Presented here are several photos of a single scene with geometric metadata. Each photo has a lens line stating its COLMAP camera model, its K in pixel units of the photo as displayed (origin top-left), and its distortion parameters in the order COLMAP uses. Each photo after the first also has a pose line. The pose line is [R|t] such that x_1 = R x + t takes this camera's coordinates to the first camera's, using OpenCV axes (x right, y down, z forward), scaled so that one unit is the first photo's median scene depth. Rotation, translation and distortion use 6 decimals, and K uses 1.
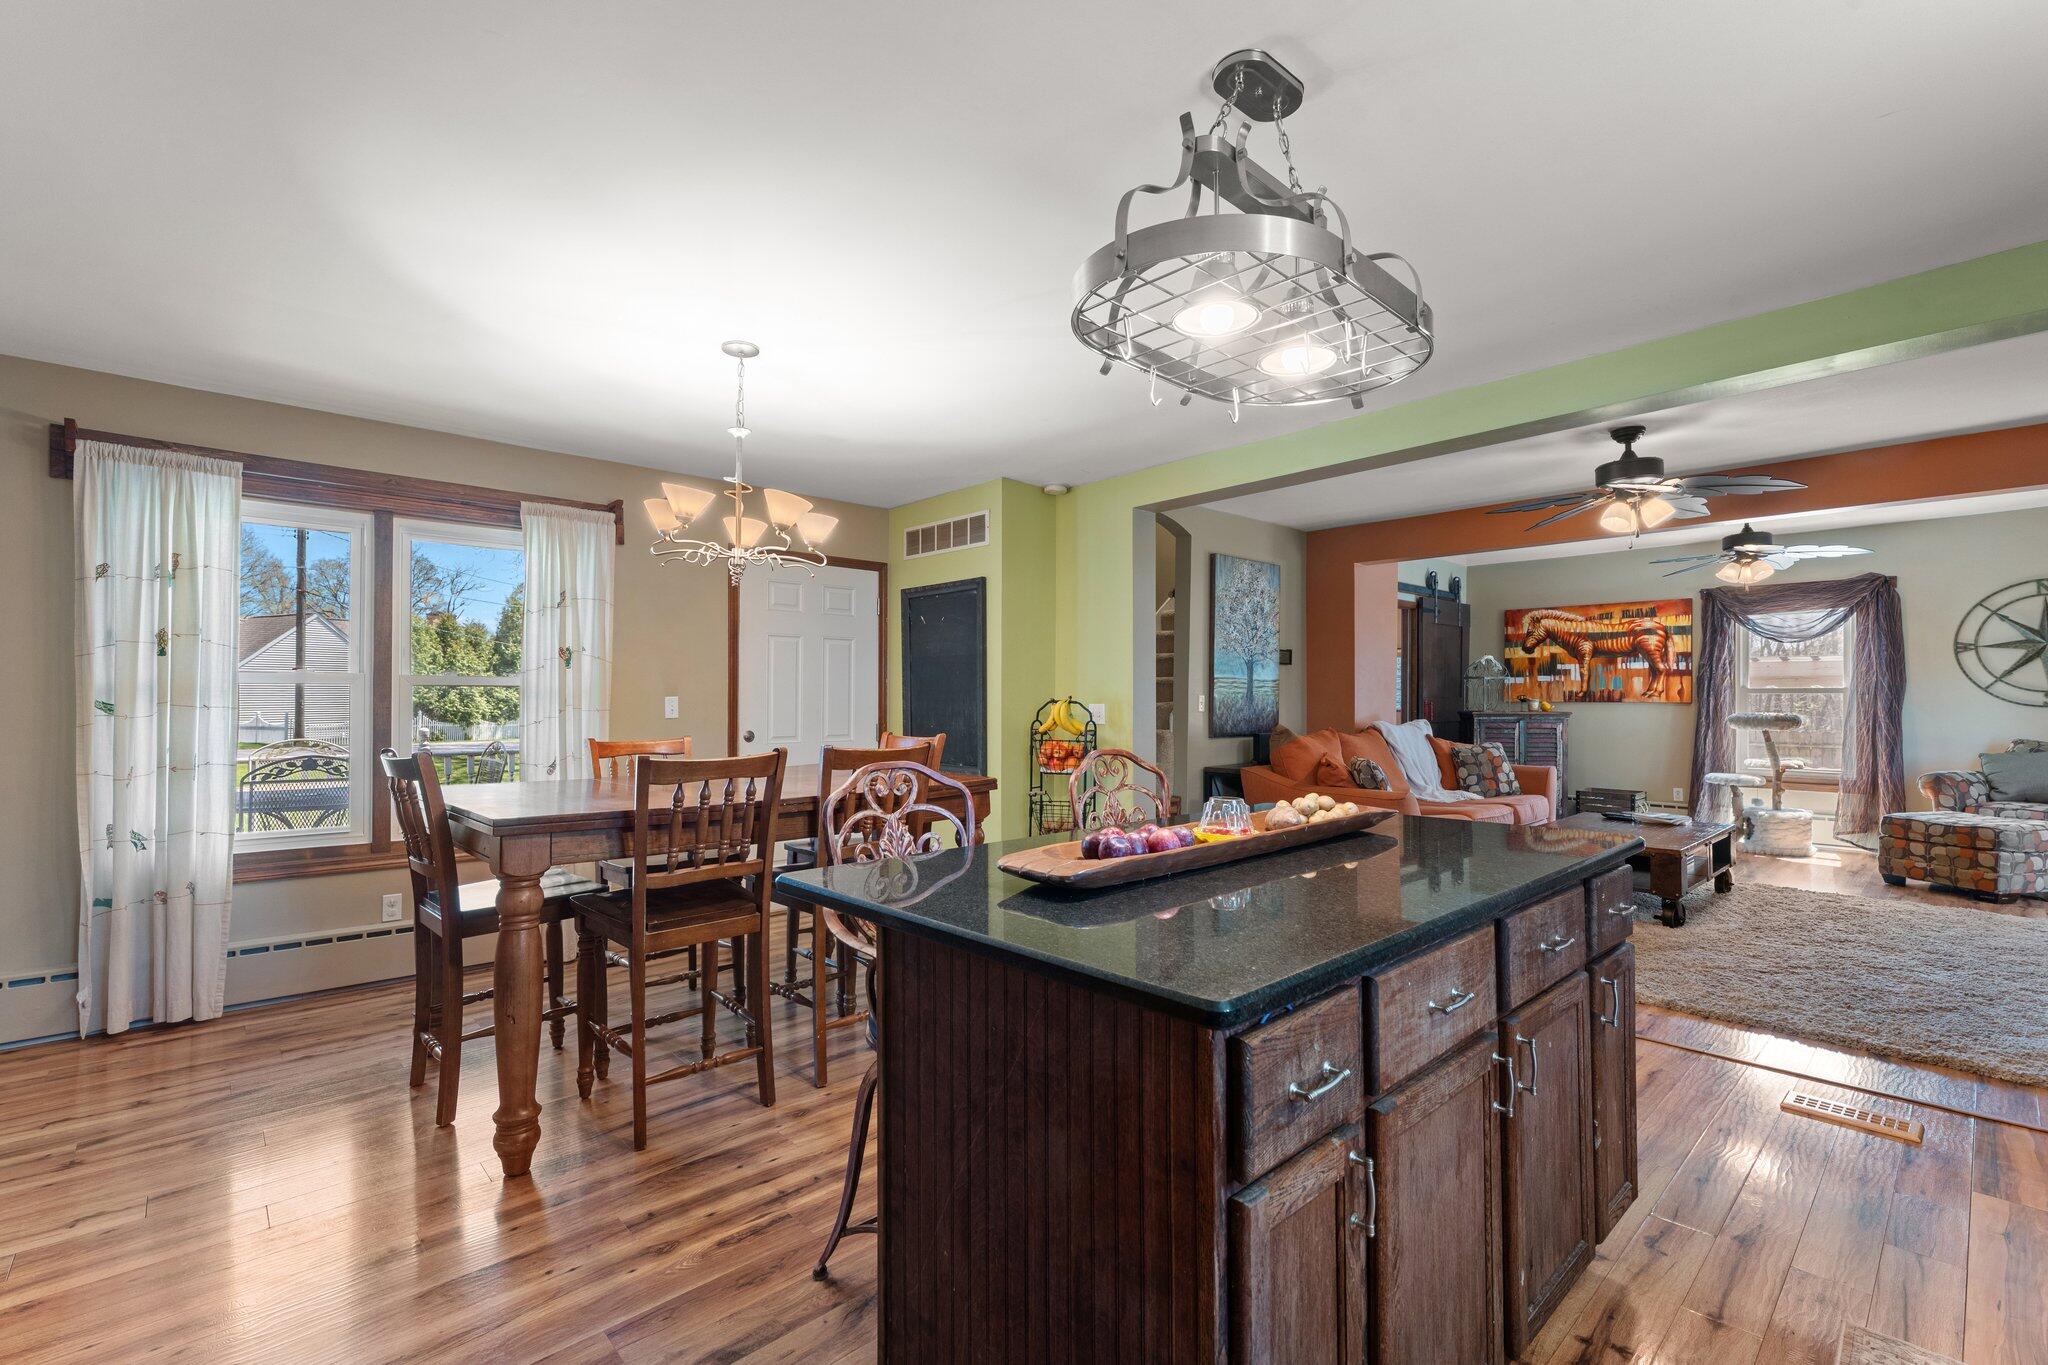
lens RADIAL K [[898.6, 0, 1024.0], [0, 898.6, 682.5], [0, 0, 1]] dist [0.001680, 0.000425]
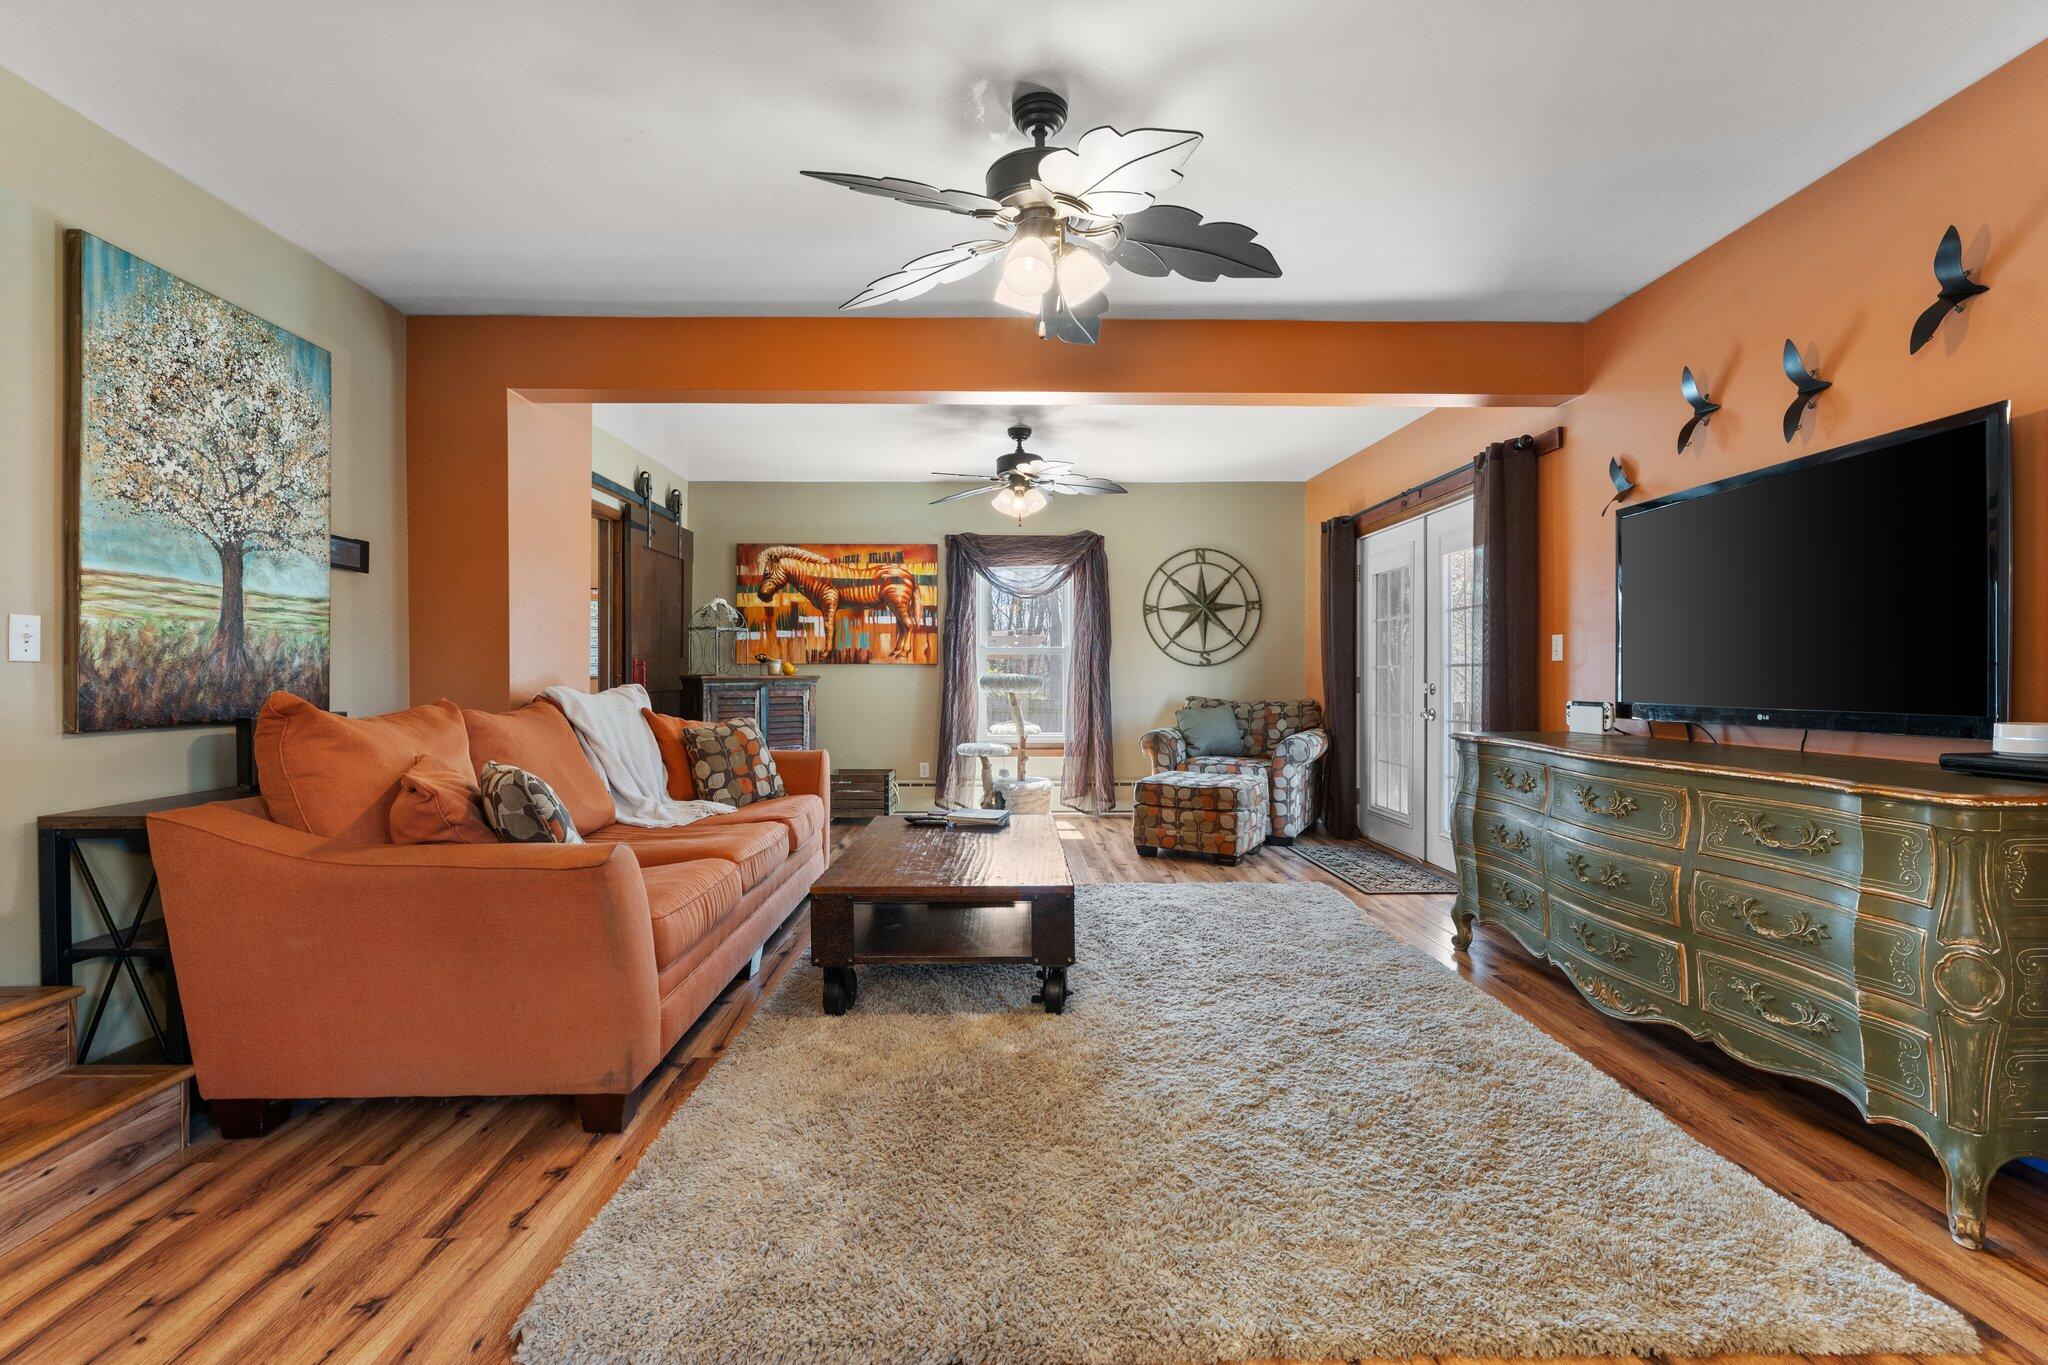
lens RADIAL K [[896.5, 0, 1024.0], [0, 896.5, 682.5], [0, 0, 1]] dist [0.000811, -0.000091]
pose [[0.665231, -0.007911, 0.746596, 0.165596], [-0.009517, 0.999773, 0.019073, 0.025630], [-0.746577, -0.019794, 0.665005, 0.398550]]
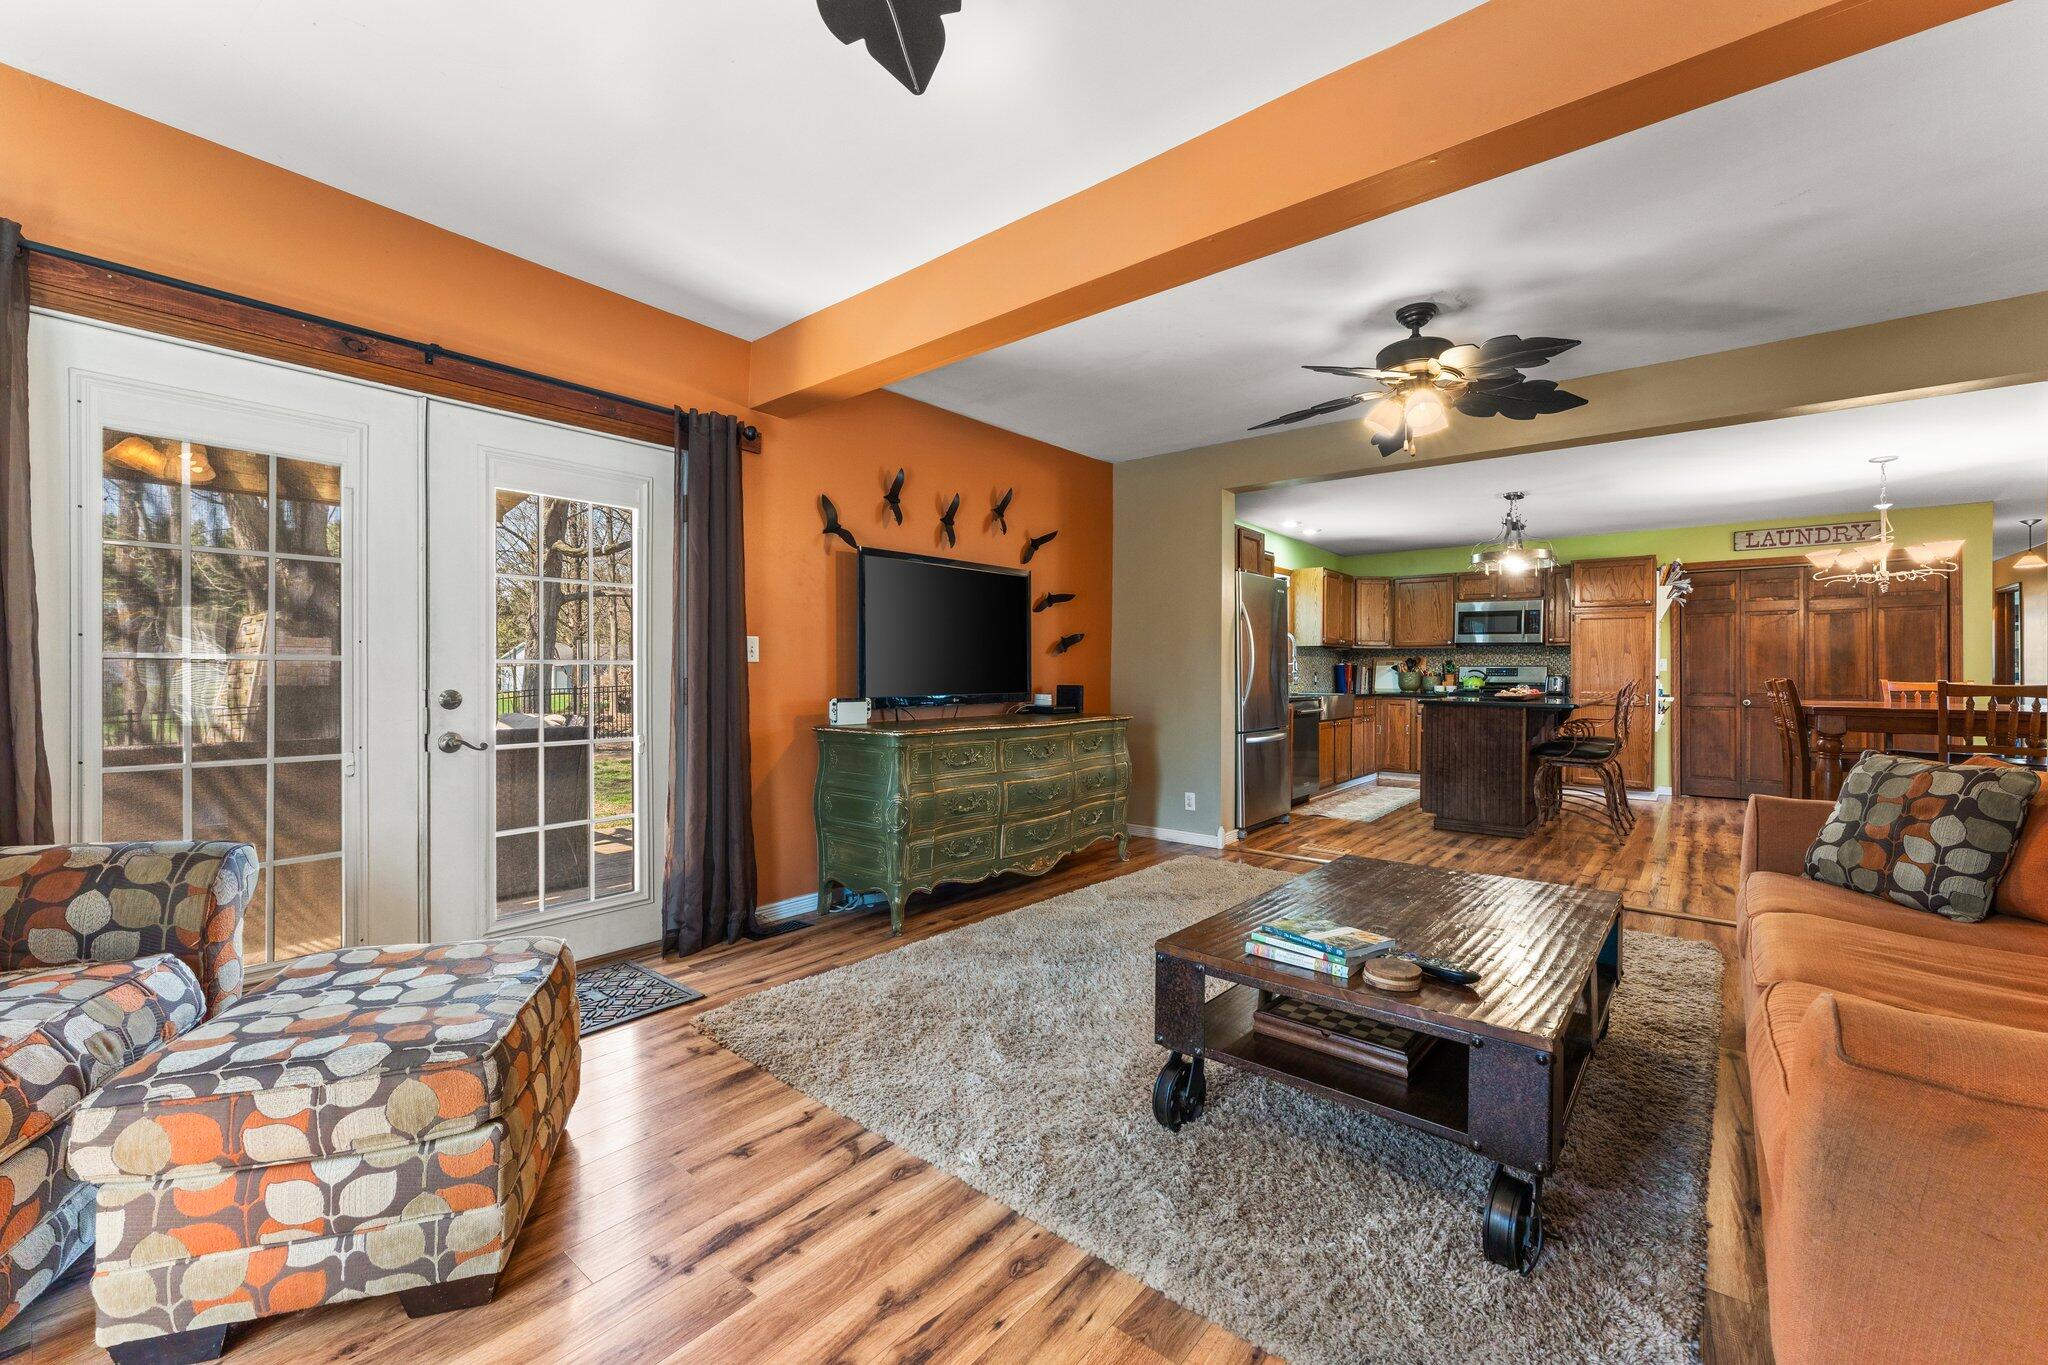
lens RADIAL K [[814.3, 0, 1024.0], [0, 814.3, 682.5], [0, 0, 1]] dist [0.000174, 0.000007]
pose [[-0.994342, -0.001457, -0.106218, 0.640644], [0.000088, 0.999894, -0.014538, 0.038965], [0.106228, -0.014465, -0.994237, 0.992006]]
